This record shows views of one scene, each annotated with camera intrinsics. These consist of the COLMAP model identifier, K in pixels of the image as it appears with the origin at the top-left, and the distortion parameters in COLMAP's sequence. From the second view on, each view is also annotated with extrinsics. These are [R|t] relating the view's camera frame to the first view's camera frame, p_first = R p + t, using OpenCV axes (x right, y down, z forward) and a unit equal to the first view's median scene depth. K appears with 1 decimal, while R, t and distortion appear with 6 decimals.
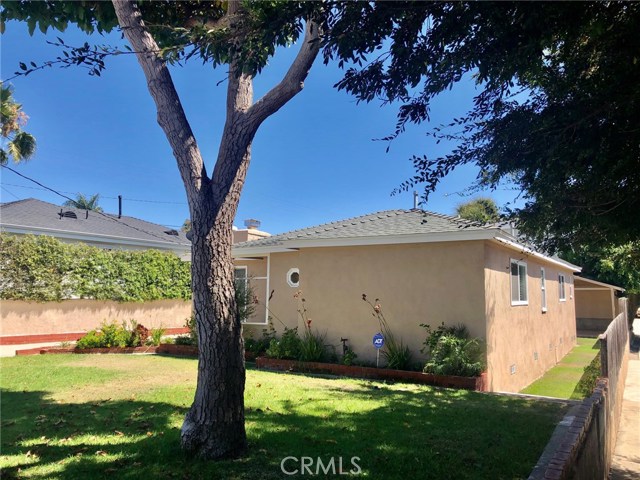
lens RADIAL K [[525.1, 0, 318.3], [0, 525.1, 239.5], [0, 0, 1]] dist [0.043388, -0.052192]
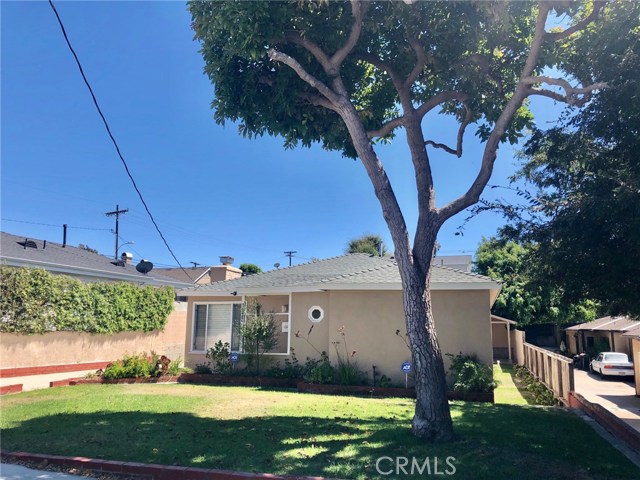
lens RADIAL K [[525.1, 0, 317.9], [0, 525.1, 241.4], [0, 0, 1]] dist [0.043388, -0.052192]
pose [[0.972034, 0.041440, 0.231155, -0.227913], [-0.029602, 0.998078, -0.054451, -0.018595], [-0.232967, 0.046086, 0.971392, -0.107621]]
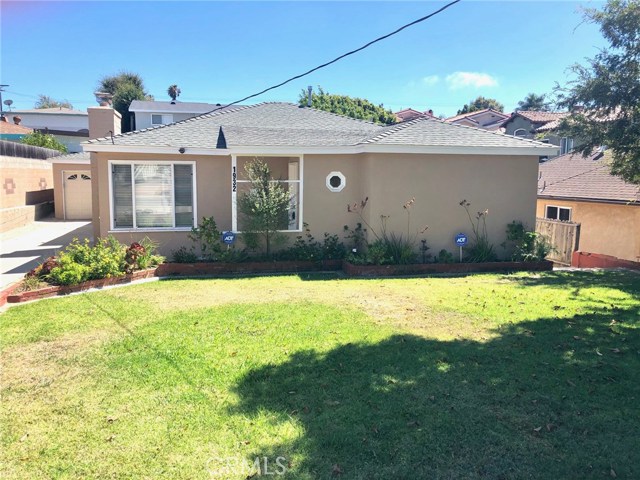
lens RADIAL K [[525.1, 0, 335.5], [0, 525.1, 229.6], [0, 0, 1]] dist [0.043388, -0.052192]
pose [[0.691333, -0.071555, 0.718984, -0.530170], [-0.080648, 0.981224, 0.175200, -0.007125], [-0.718021, -0.179106, 0.672582, 0.240278]]
